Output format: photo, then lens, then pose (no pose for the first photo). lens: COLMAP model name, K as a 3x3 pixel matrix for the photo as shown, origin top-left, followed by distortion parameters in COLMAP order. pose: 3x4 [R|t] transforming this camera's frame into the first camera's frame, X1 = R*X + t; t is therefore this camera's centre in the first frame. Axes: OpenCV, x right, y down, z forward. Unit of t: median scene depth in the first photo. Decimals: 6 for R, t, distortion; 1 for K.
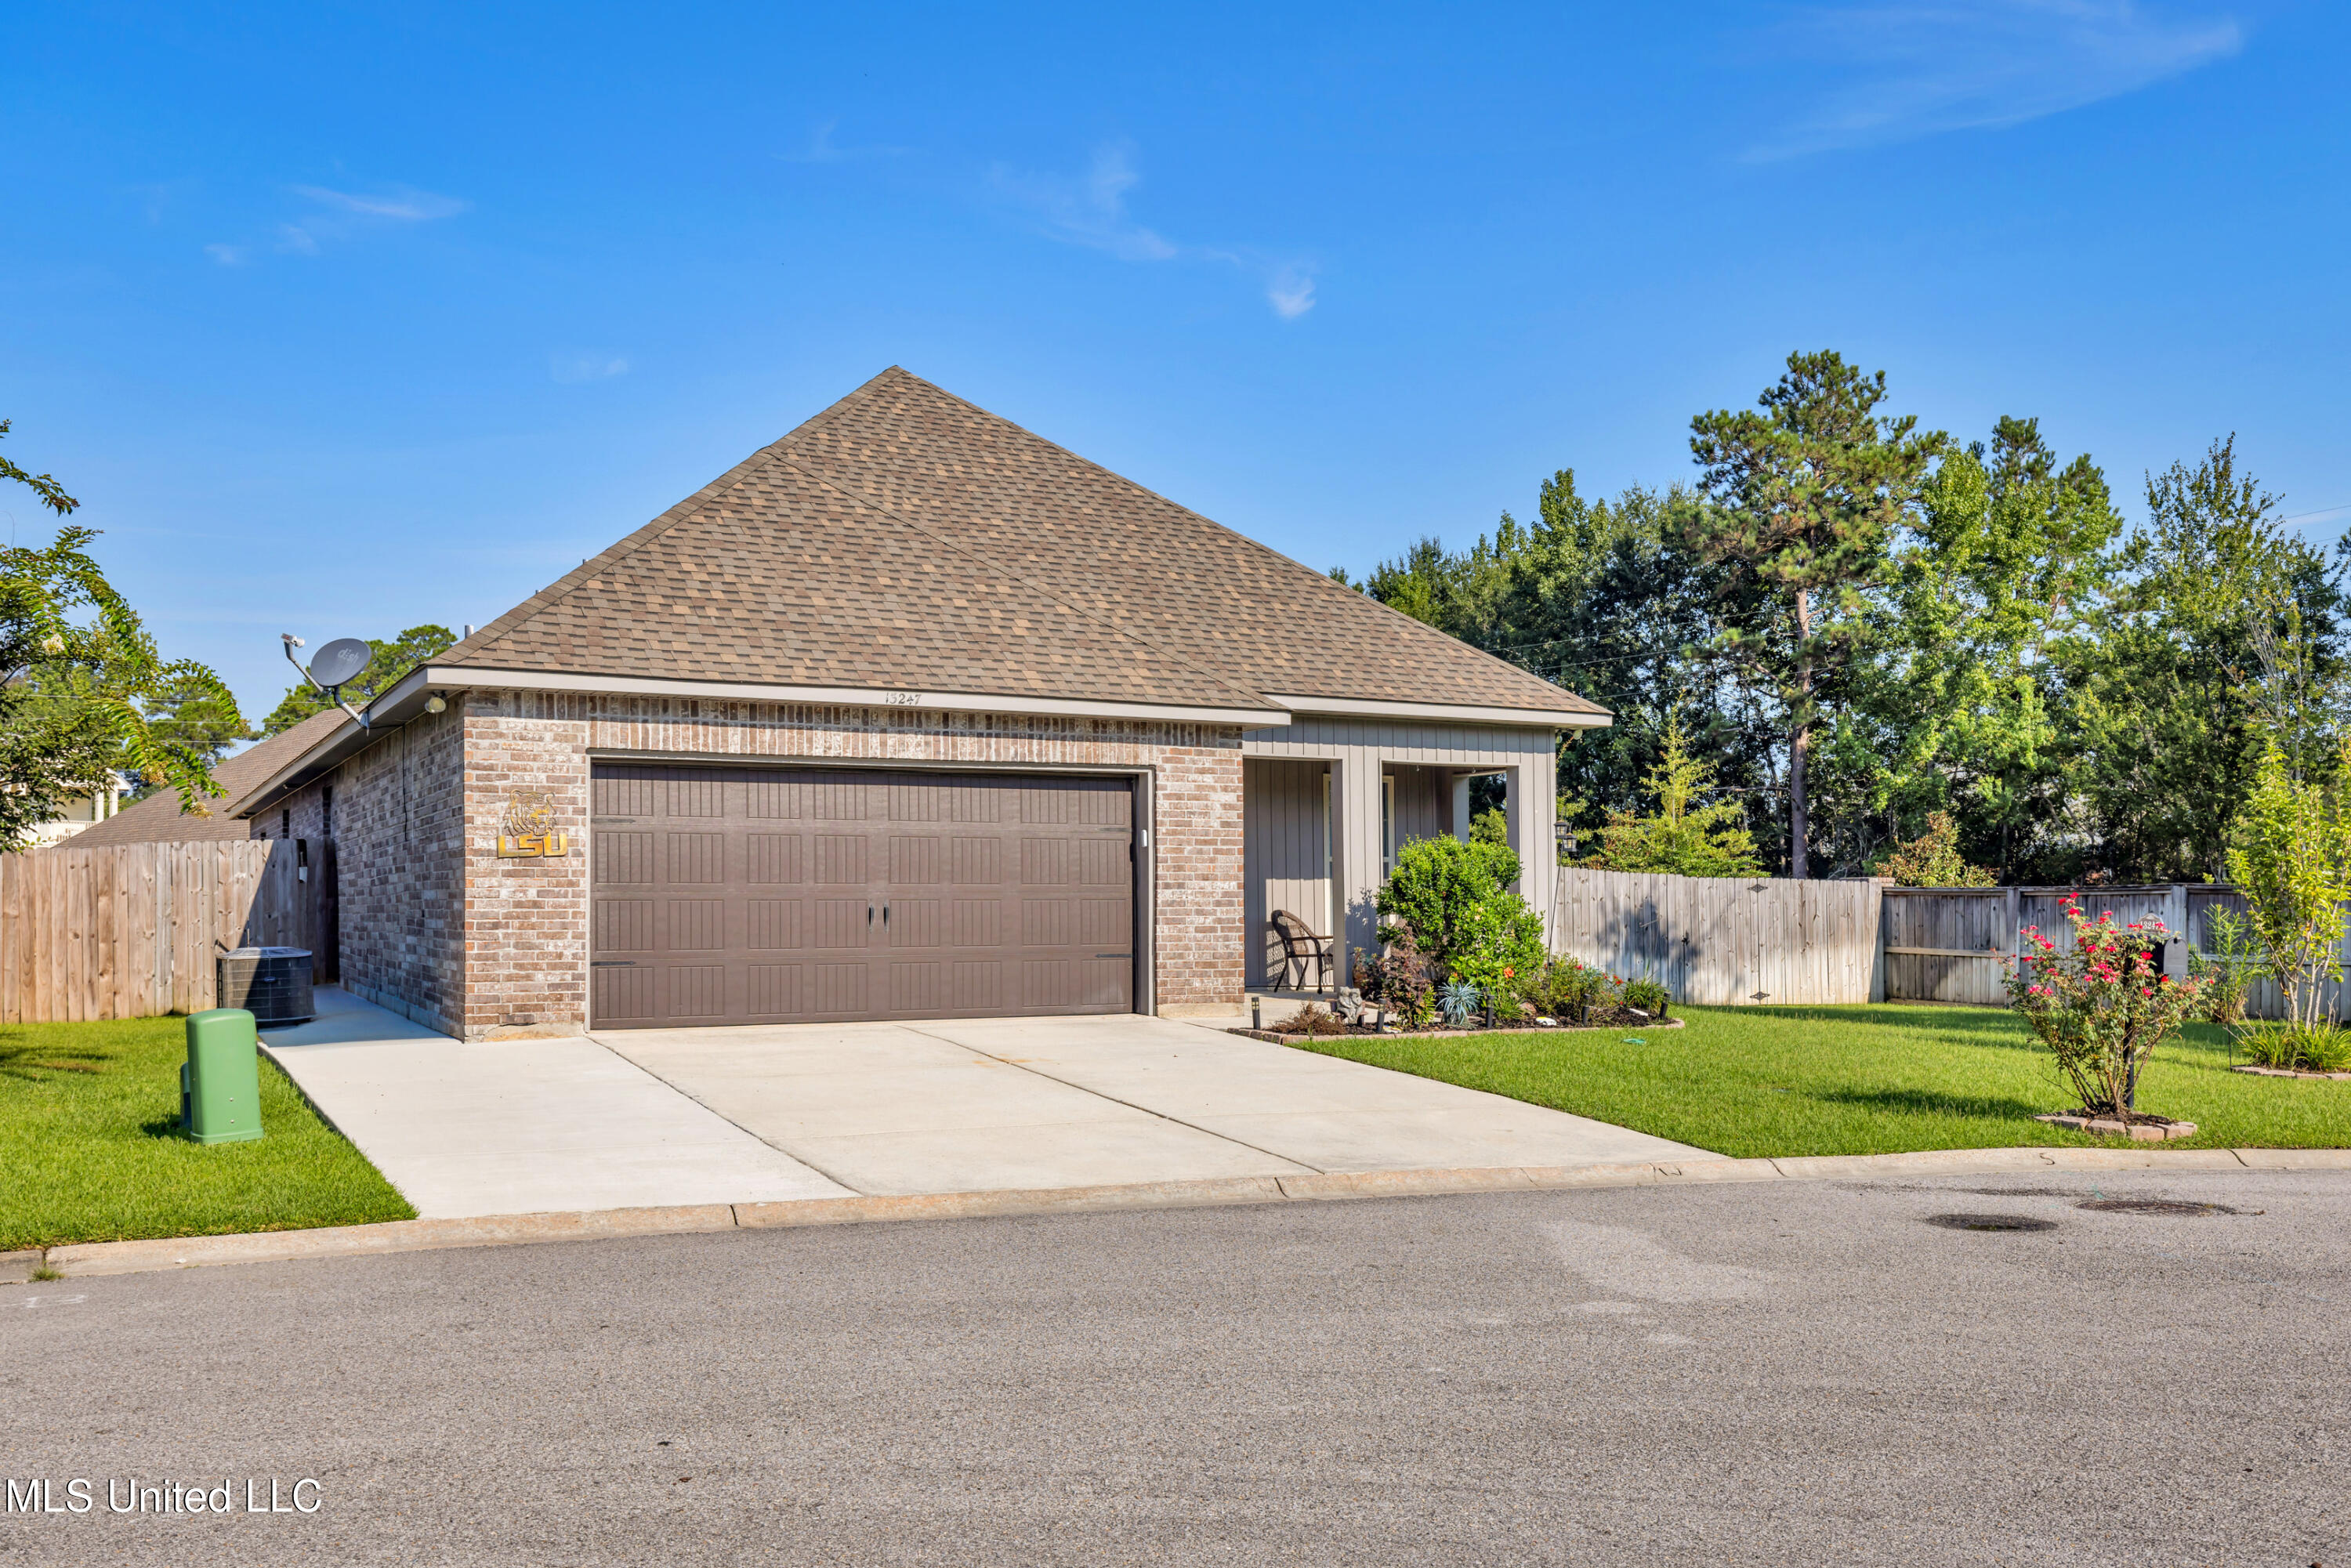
lens RADIAL K [[2071.3, 0, 1177.6], [0, 2071.3, 799.0], [0, 0, 1]] dist [0.003901, 0.003240]
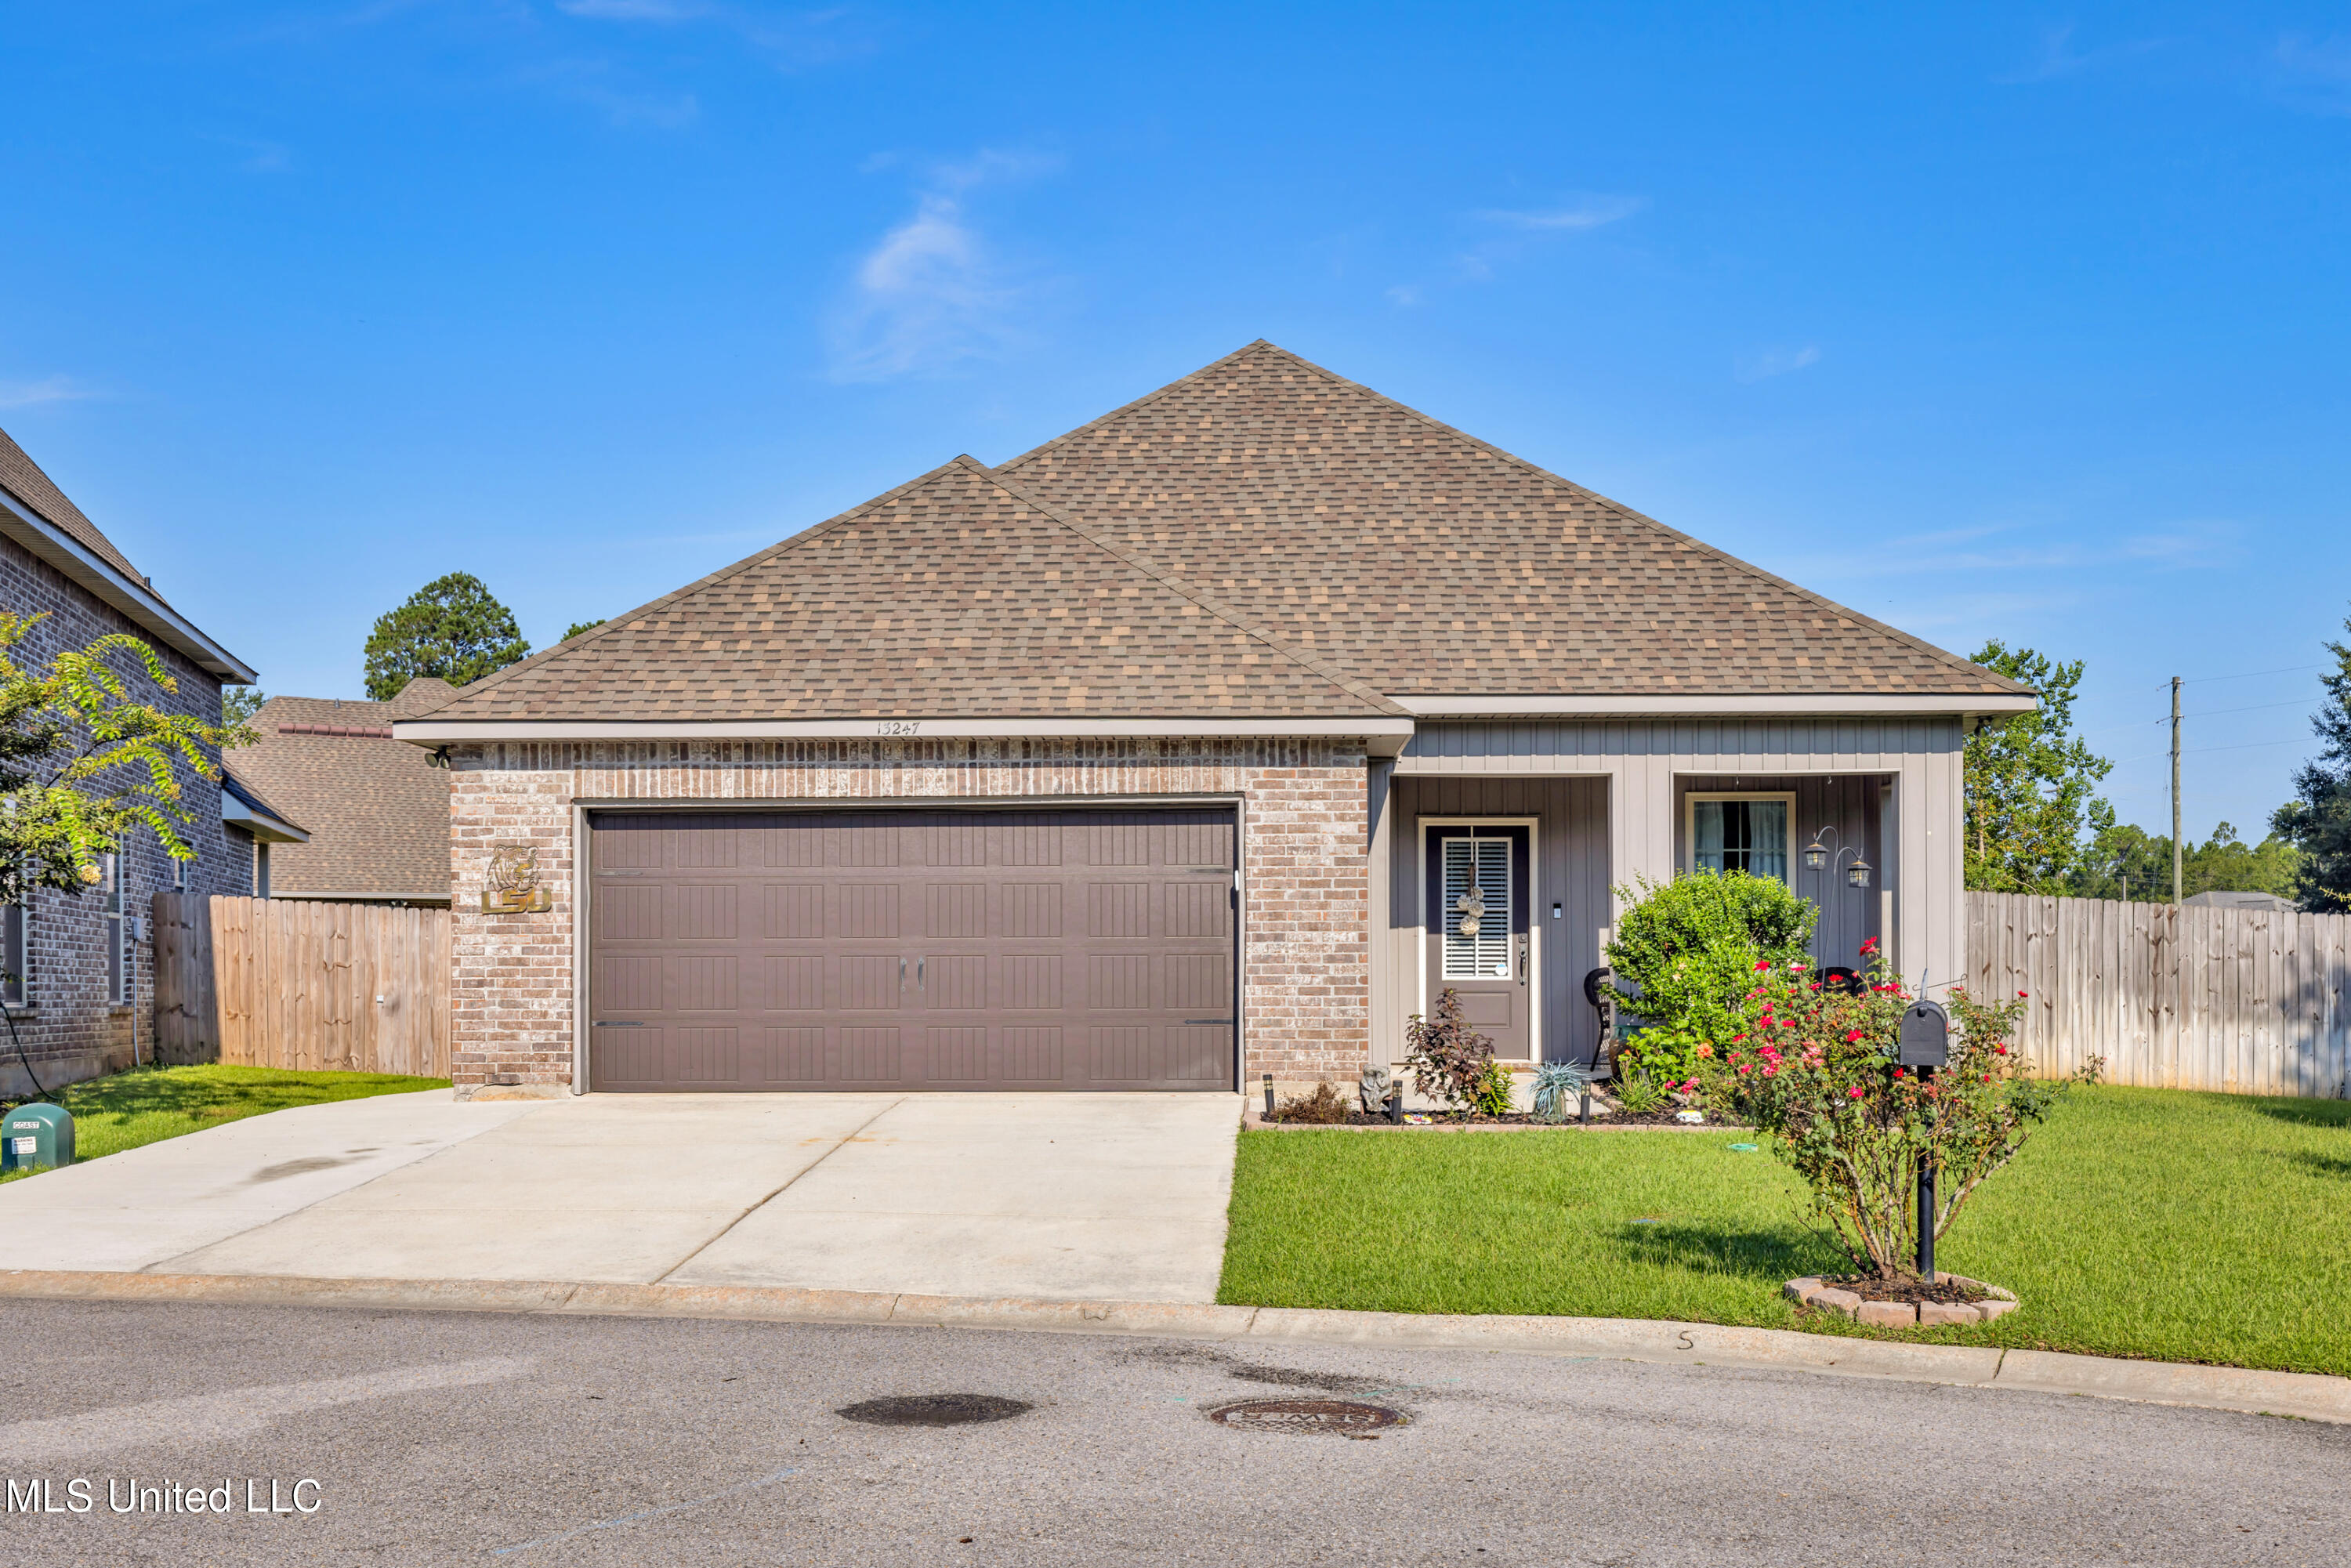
lens RADIAL K [[2322.0, 0, 1183.3], [0, 2322.0, 900.4], [0, 0, 1]] dist [-0.013952, 0.000000]
pose [[0.862092, -0.015685, -0.506510, 0.441741], [0.027598, 0.999491, 0.016021, 0.011627], [0.506000, -0.027790, 0.862086, 0.192595]]
